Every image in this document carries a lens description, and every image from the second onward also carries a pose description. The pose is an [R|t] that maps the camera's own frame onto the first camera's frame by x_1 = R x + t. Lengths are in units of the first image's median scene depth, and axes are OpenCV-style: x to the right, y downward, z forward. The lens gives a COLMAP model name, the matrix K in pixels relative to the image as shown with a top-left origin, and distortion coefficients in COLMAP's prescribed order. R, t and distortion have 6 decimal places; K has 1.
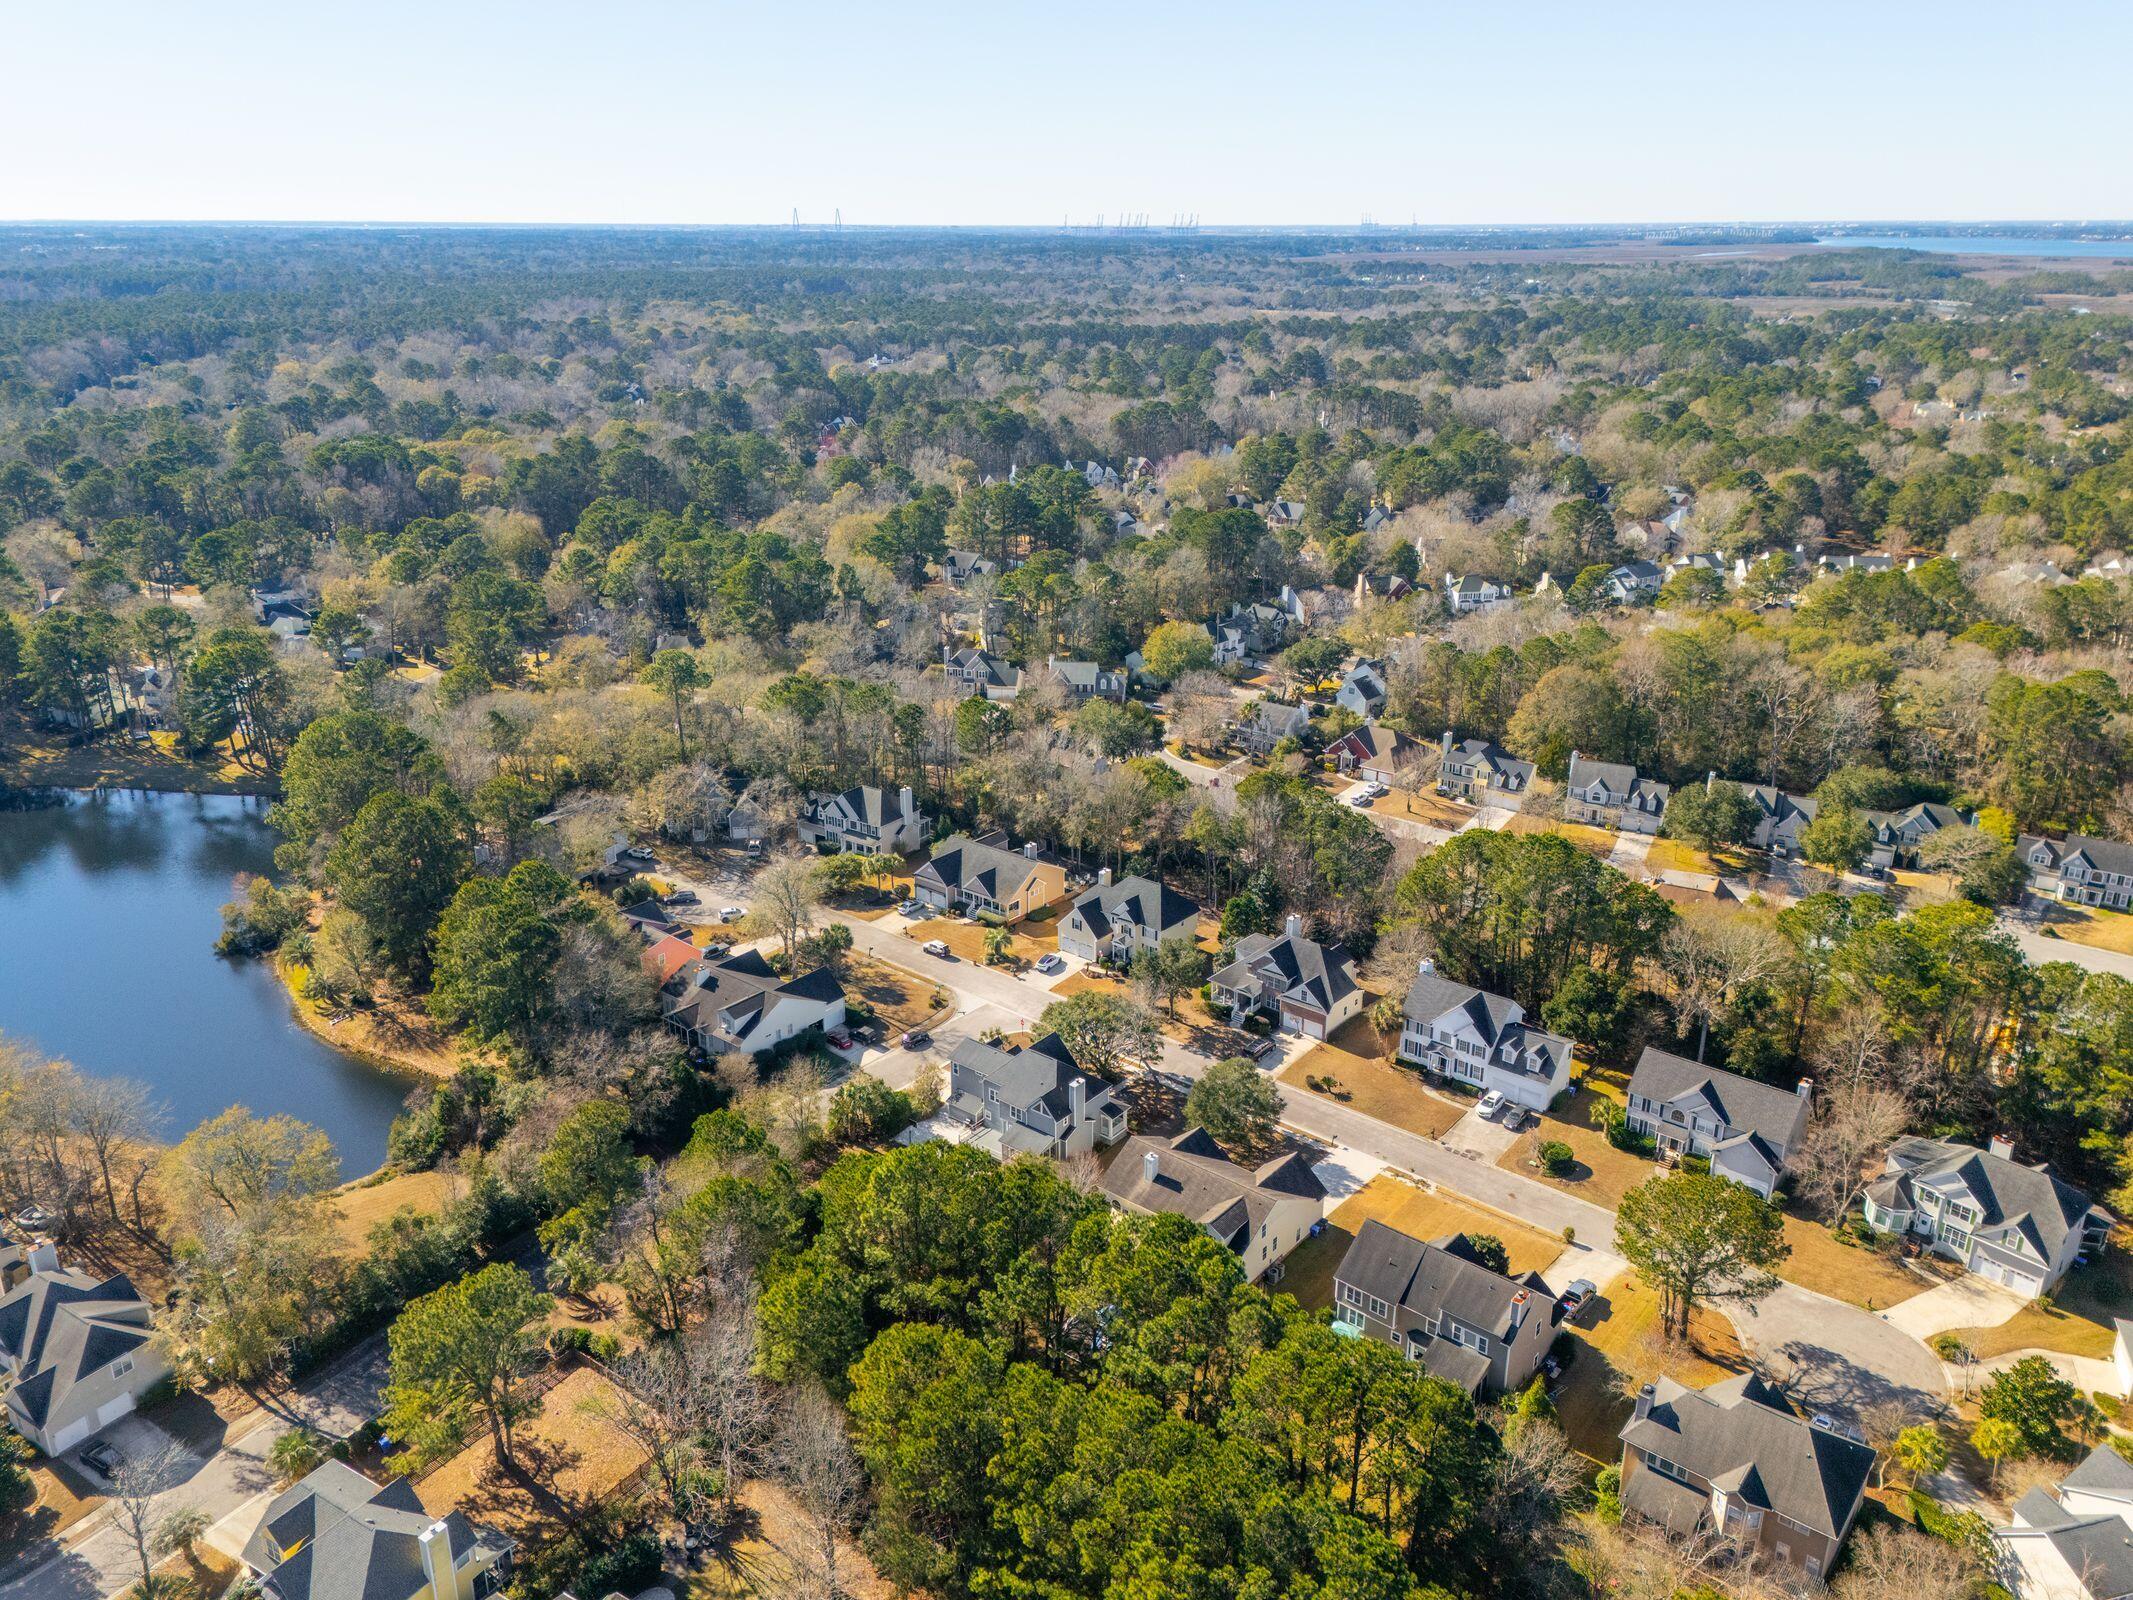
lens RADIAL K [[1565.7, 0, 1057.5], [0, 1565.7, 785.8], [0, 0, 1]] dist [0.073456, -0.073076]
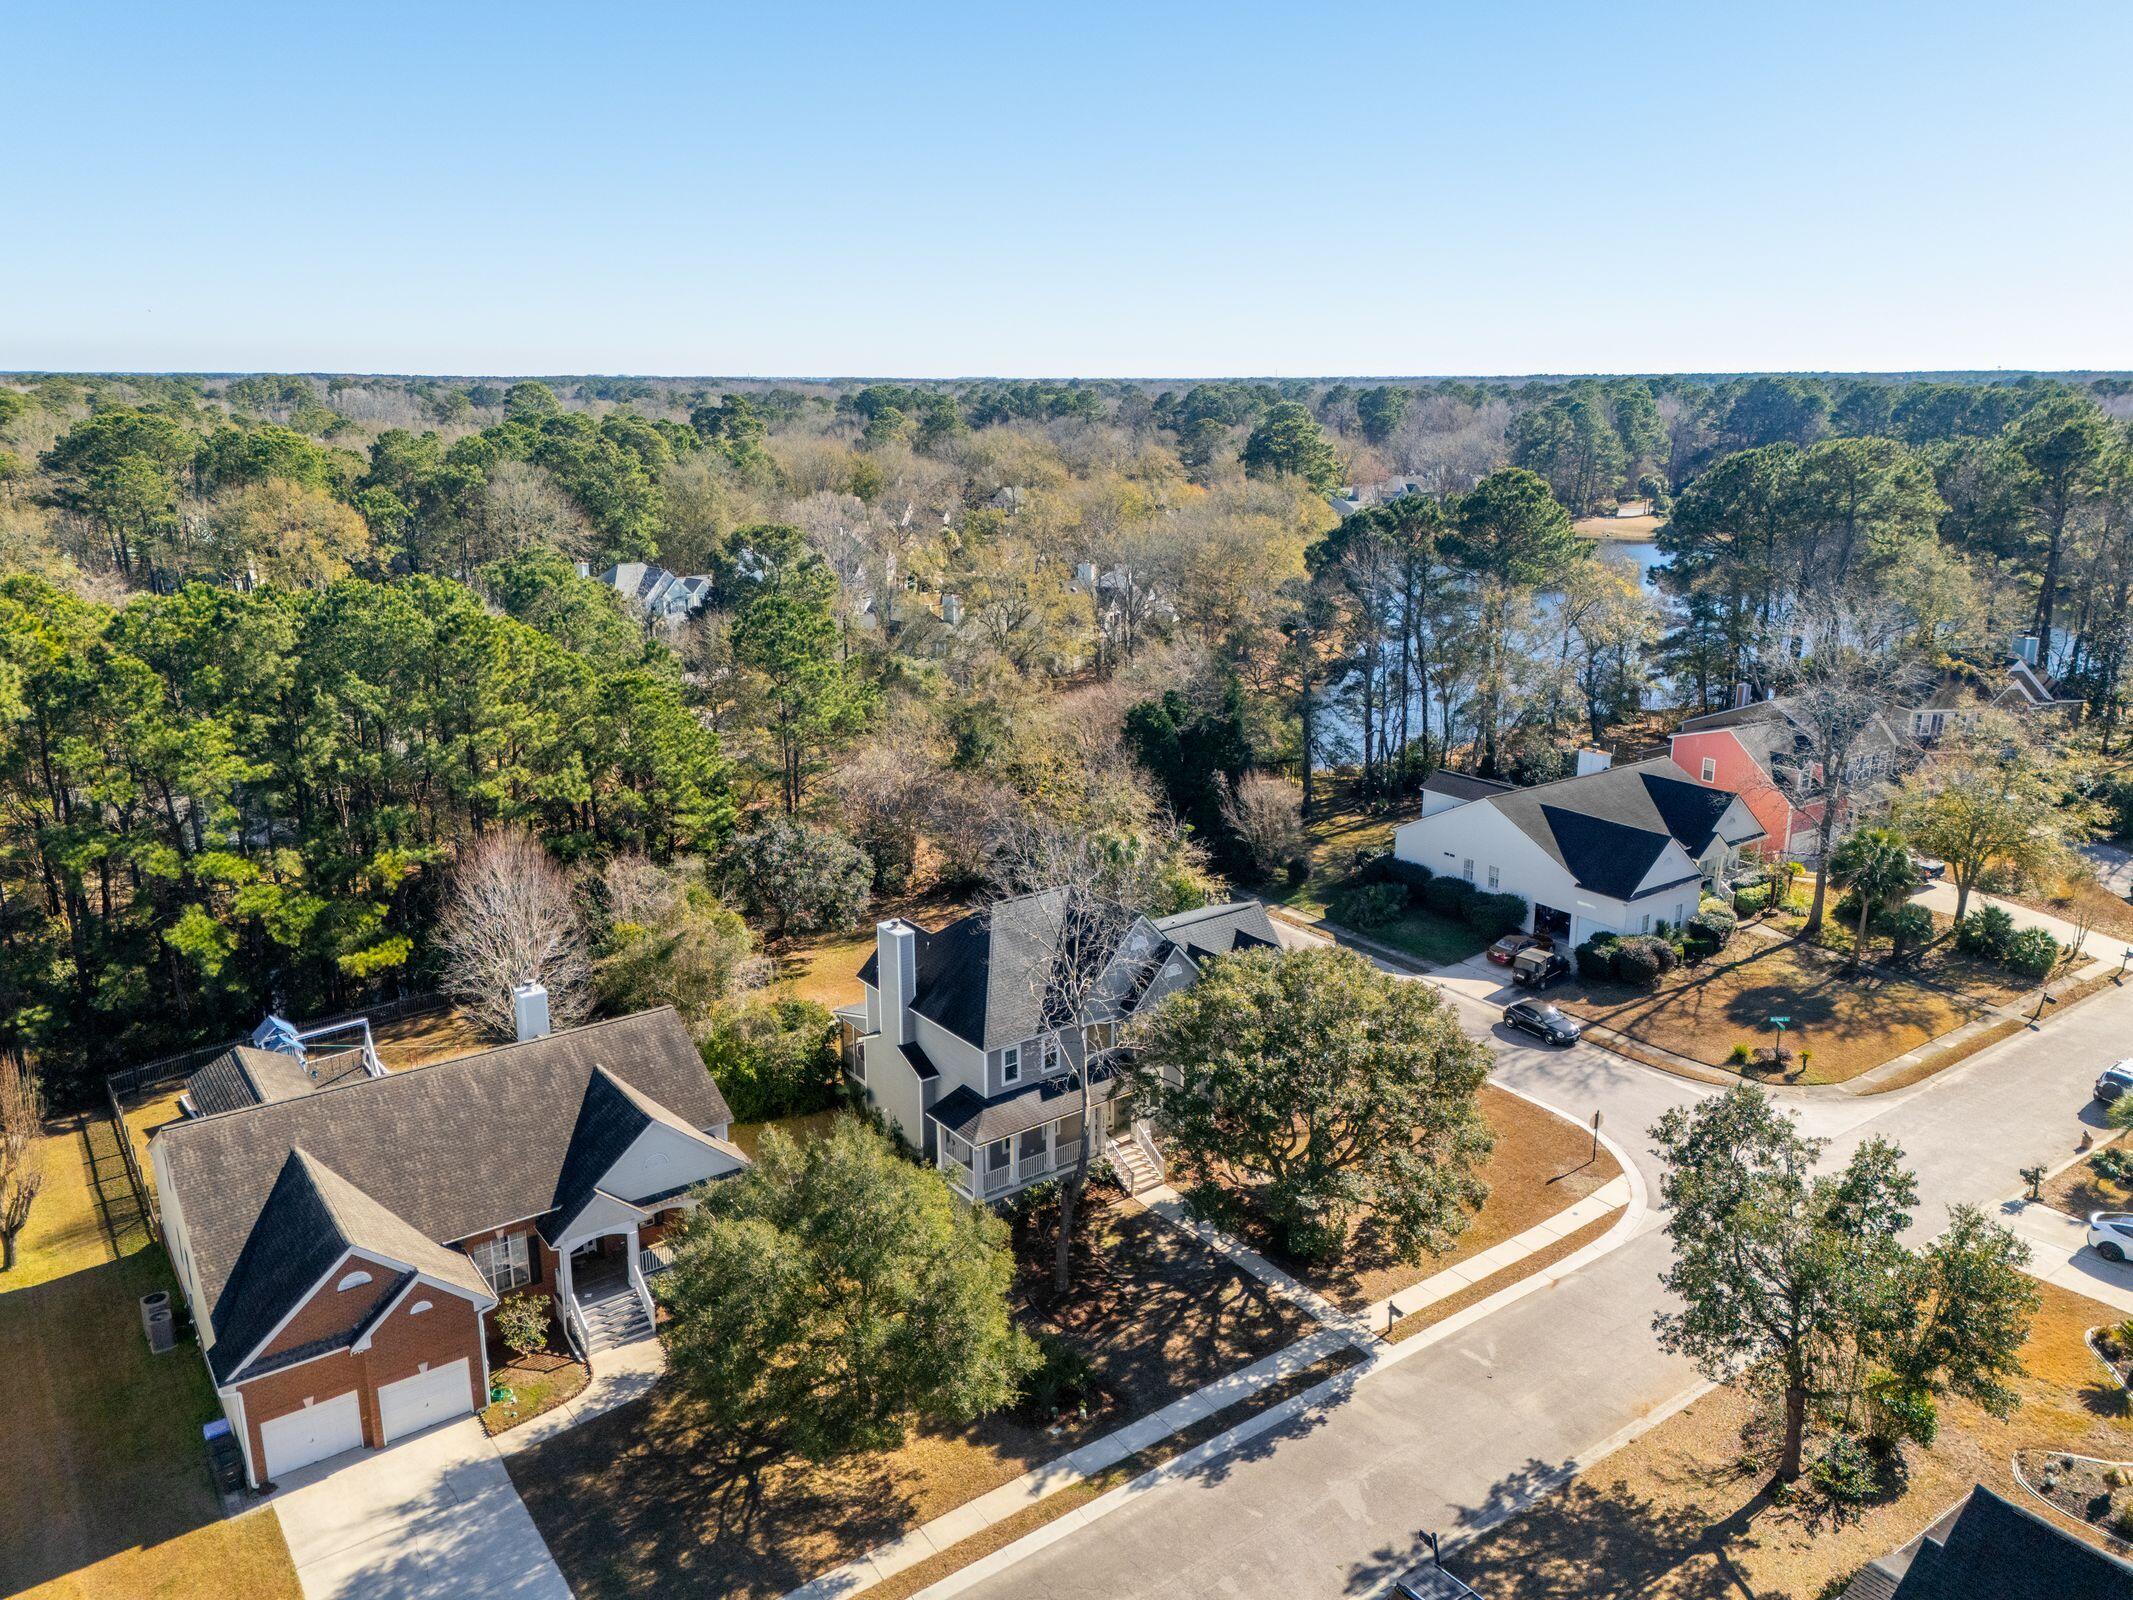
lens RADIAL K [[1565.7, 0, 1066.2], [0, 1565.7, 805.7], [0, 0, 1]] dist [0.073456, -0.073076]
pose [[-0.249466, 0.257533, -0.933511, 0.289463], [-0.324568, 0.885996, 0.331160, 0.016832], [0.912372, 0.385602, -0.137439, 0.881232]]
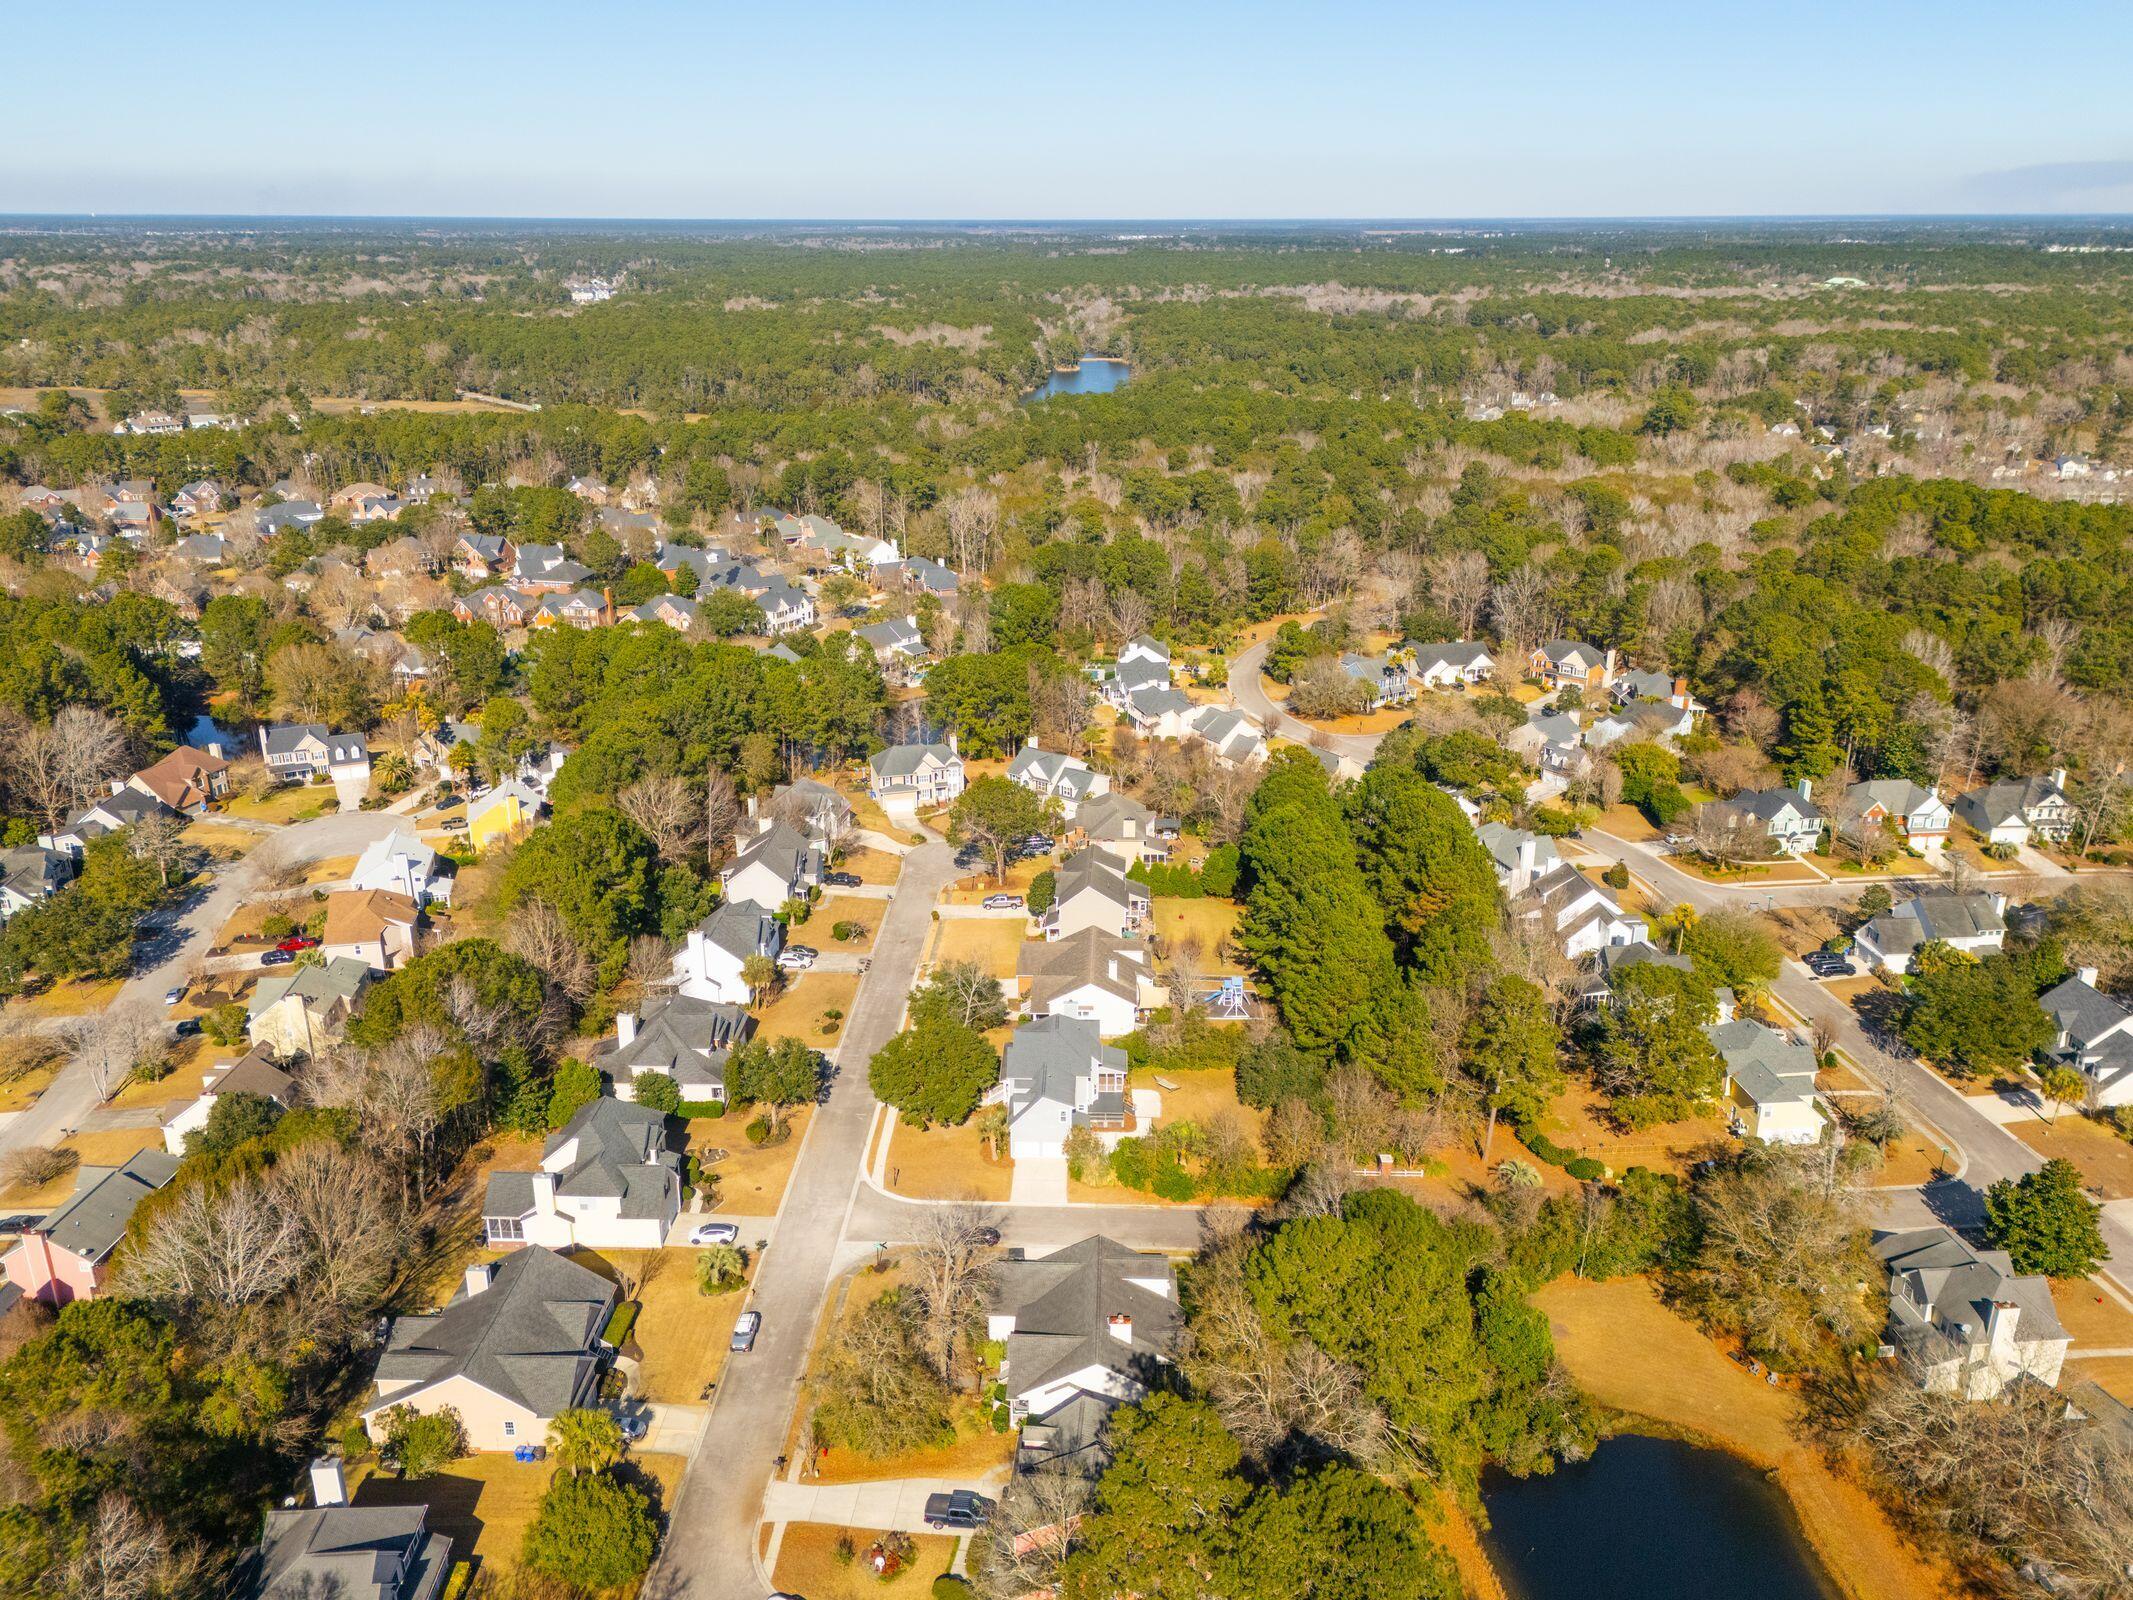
lens RADIAL K [[1565.7, 0, 1065.8], [0, 1565.7, 802.2], [0, 0, 1]] dist [0.073456, -0.073076]
pose [[-0.610851, -0.273890, 0.742863, -0.630089], [0.264568, 0.813714, 0.517565, -0.410731], [-0.746234, 0.512693, -0.424596, 1.143163]]
